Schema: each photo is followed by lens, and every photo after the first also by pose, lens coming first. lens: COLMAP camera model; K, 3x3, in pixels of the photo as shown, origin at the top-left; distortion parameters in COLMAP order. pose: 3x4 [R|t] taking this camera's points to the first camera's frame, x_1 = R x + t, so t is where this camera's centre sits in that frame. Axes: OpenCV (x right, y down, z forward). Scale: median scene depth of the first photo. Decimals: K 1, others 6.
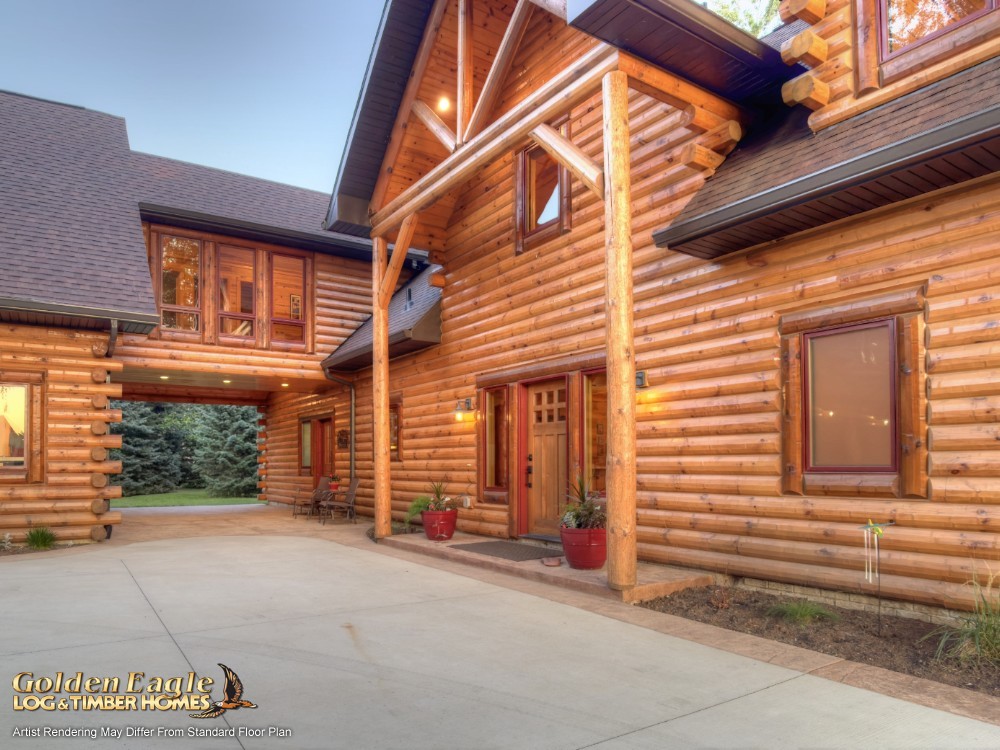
lens RADIAL K [[651.7, 0, 501.8], [0, 651.7, 457.2], [0, 0, 1]] dist [0.006170, -0.078385]
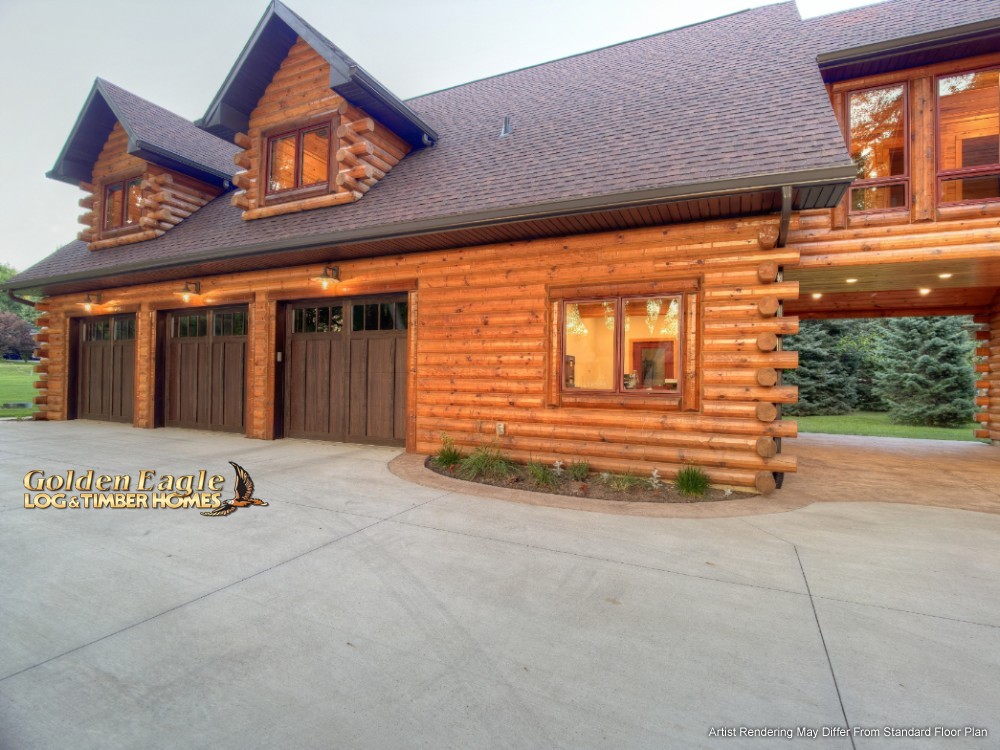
lens RADIAL K [[536.2, 0, 500.0], [0, 536.2, 375.0], [0, 0, 1]] dist [-0.000527, -0.001539]
pose [[0.509337, 0.003240, -0.860561, -0.242071], [-0.008353, 0.999964, -0.001179, -0.003606], [0.860527, 0.007789, 0.509346, 0.409759]]
